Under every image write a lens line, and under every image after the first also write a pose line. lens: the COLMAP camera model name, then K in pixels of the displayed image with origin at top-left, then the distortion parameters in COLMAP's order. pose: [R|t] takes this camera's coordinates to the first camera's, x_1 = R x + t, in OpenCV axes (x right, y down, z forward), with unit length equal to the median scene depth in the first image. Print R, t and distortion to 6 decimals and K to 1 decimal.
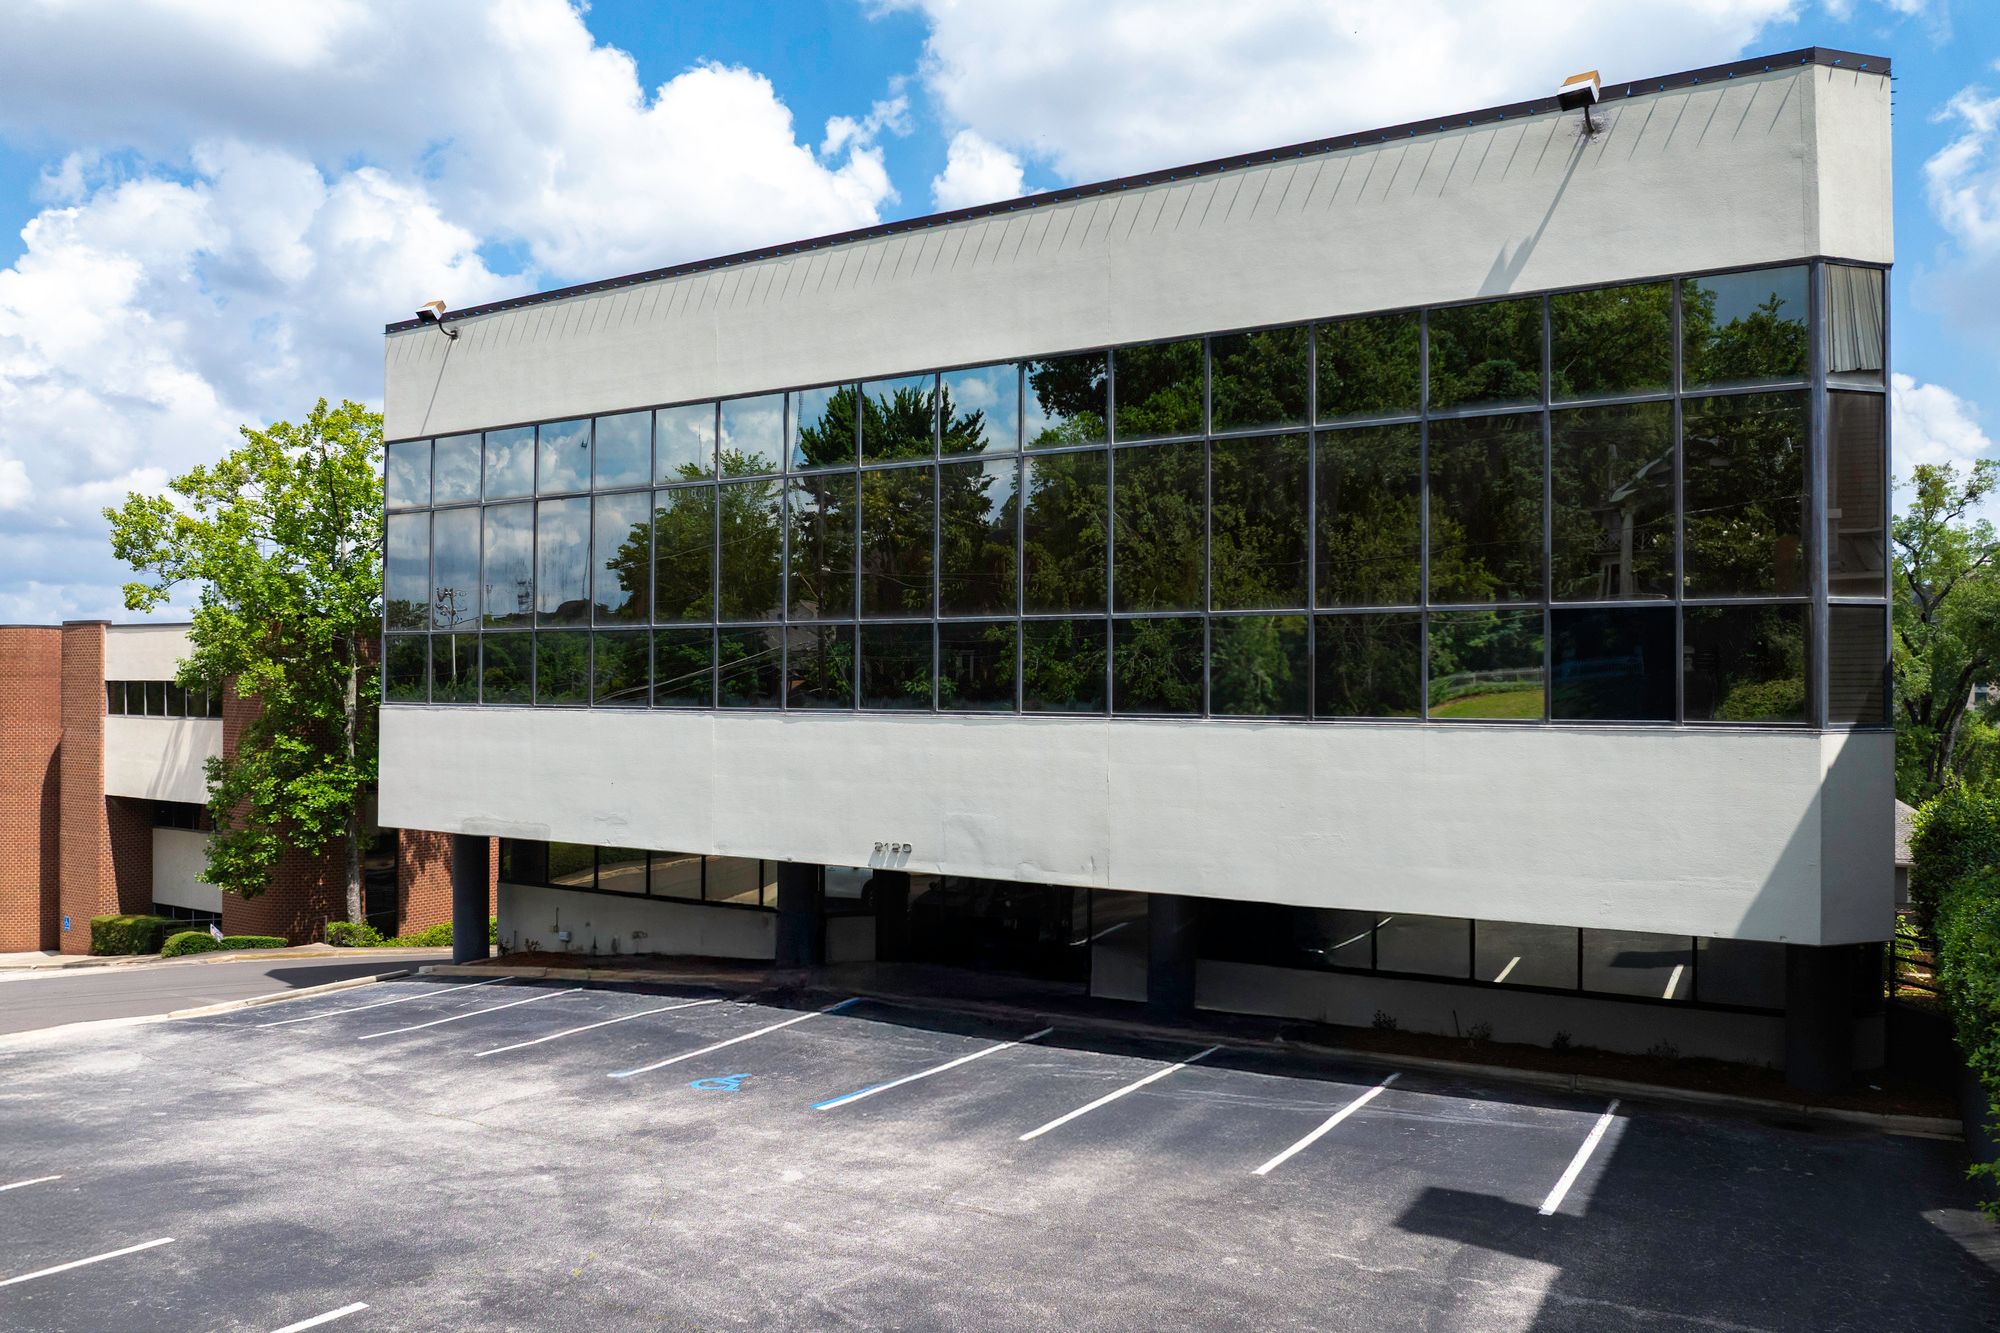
lens RADIAL K [[1426.2, 0, 1010.7], [0, 1426.2, 676.0], [0, 0, 1]] dist [-0.037298, 0.002927]
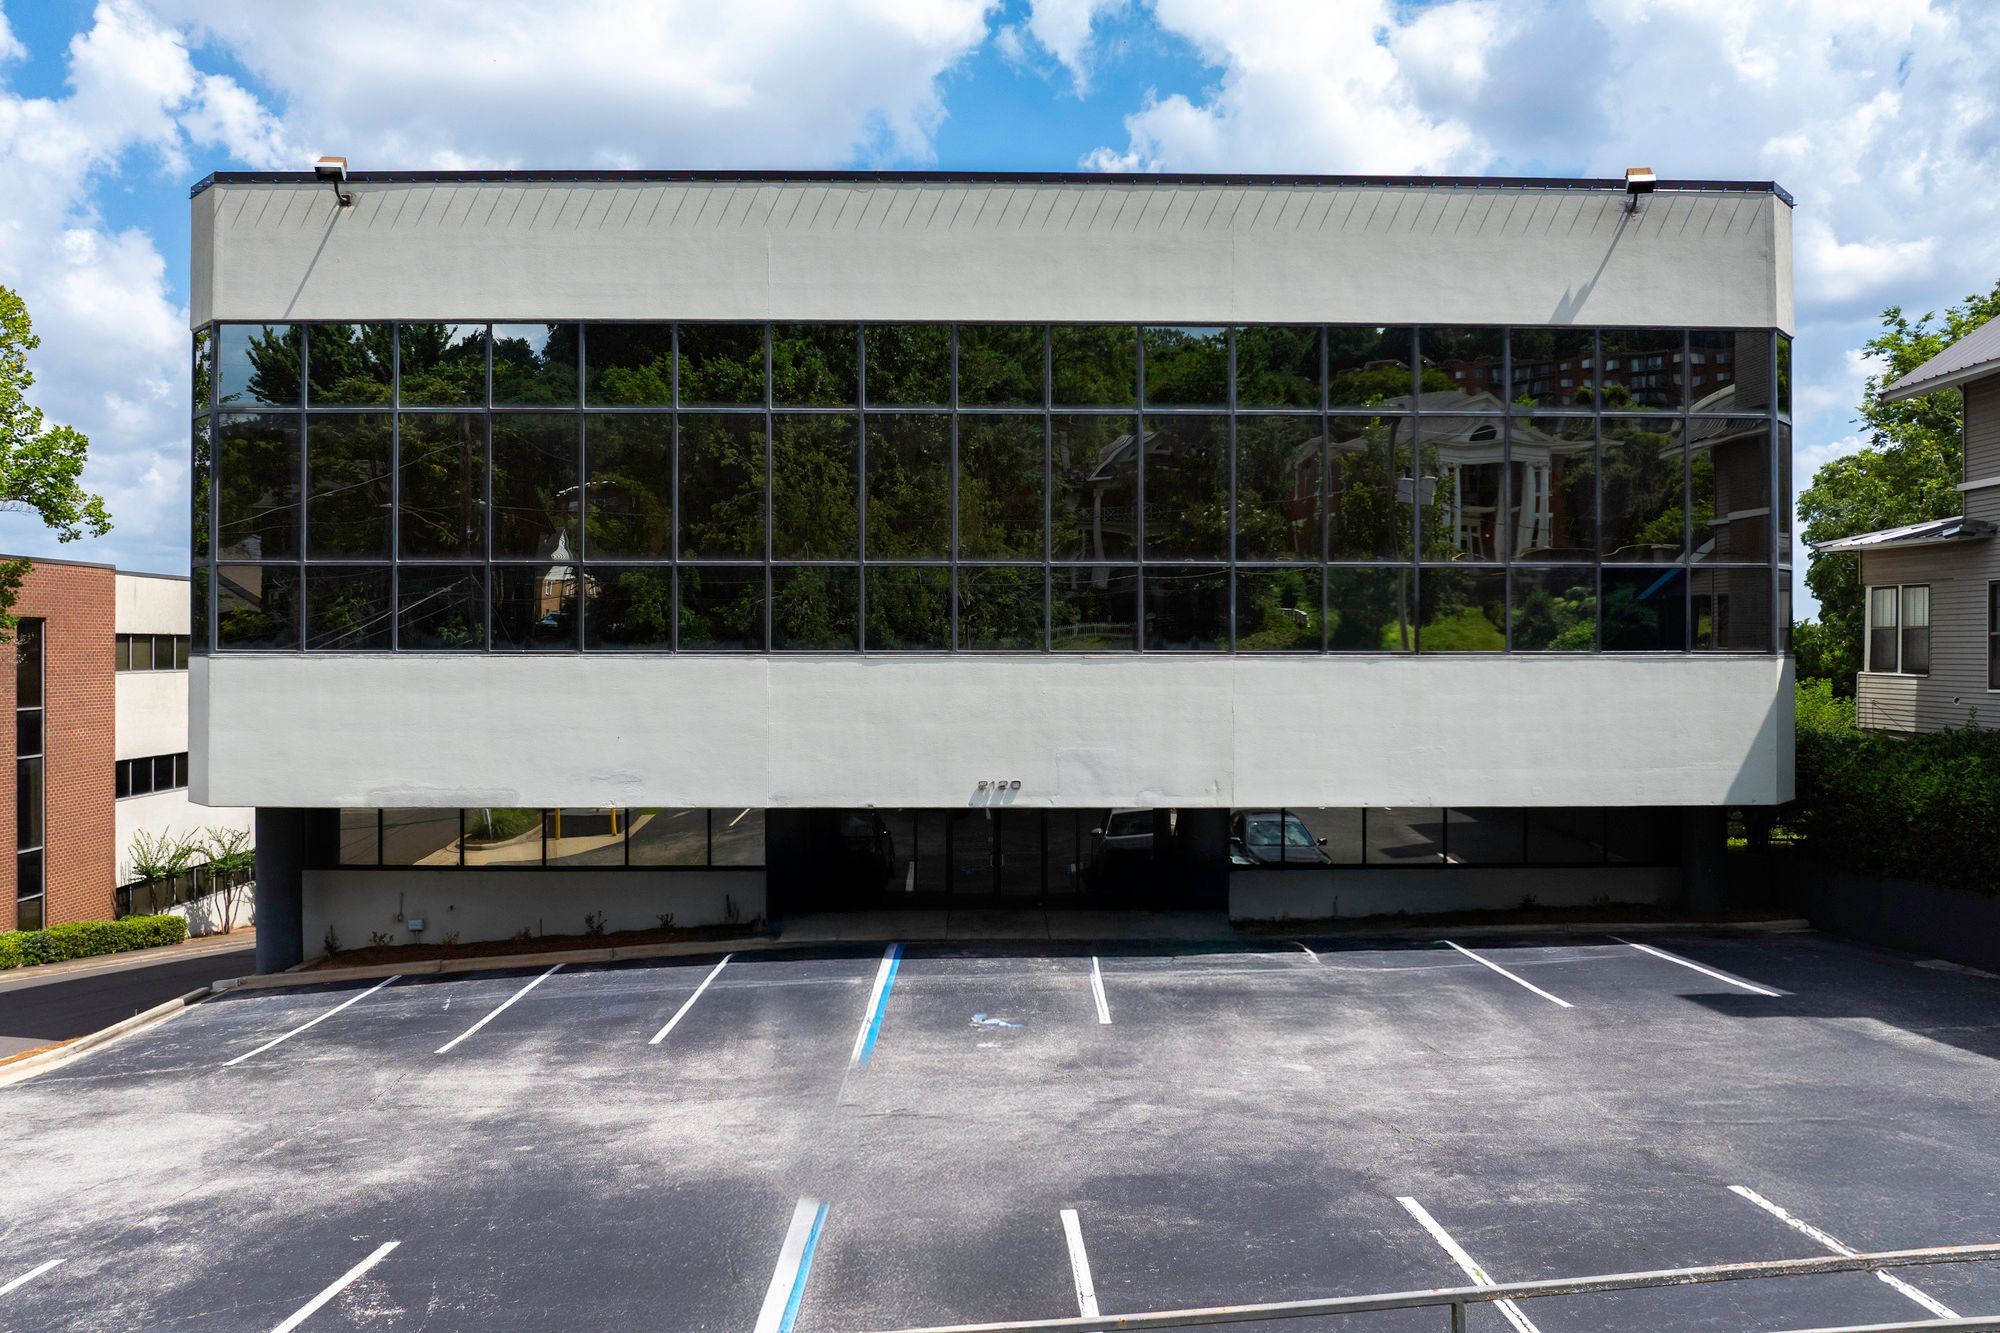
lens RADIAL K [[1442.8, 0, 1000.0], [0, 1442.8, 666.5], [0, 0, 1]] dist [-0.041618, 0.006948]
pose [[0.850949, -0.012156, 0.525108, -0.792288], [-0.001573, 0.999669, 0.025691, 0.010776], [-0.525246, -0.022687, 0.850648, 0.152608]]
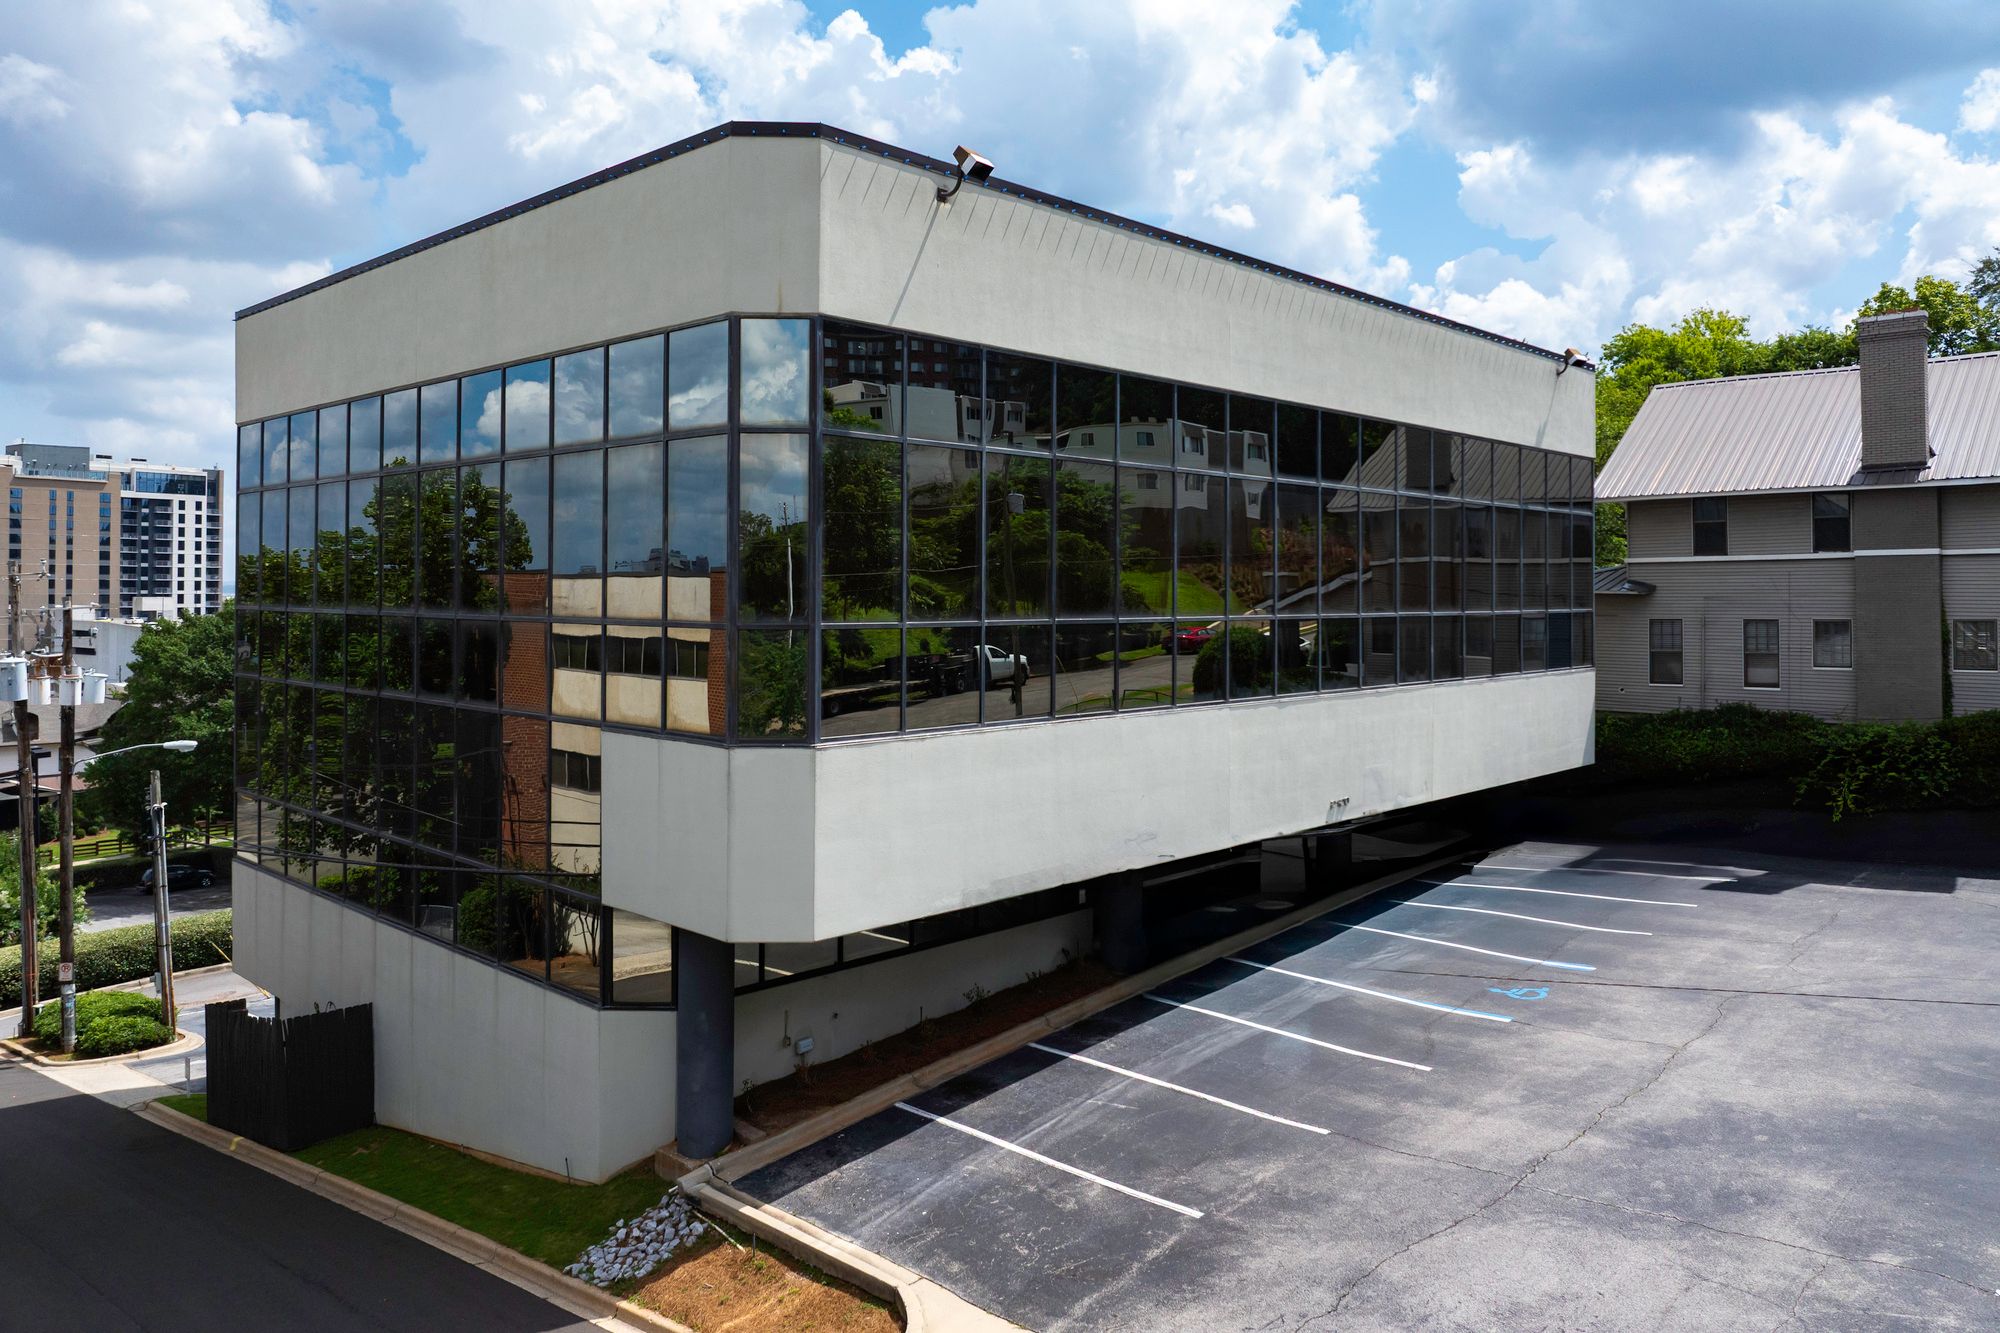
lens RADIAL K [[1439.8, 0, 1002.6], [0, 1439.8, 587.2], [0, 0, 1]] dist [-0.028823, 0.004413]
pose [[0.209318, 0.002647, 0.977844, -1.686938], [-0.004617, 0.999988, -0.001719, -0.074670], [-0.977837, -0.004155, 0.209327, 1.298338]]
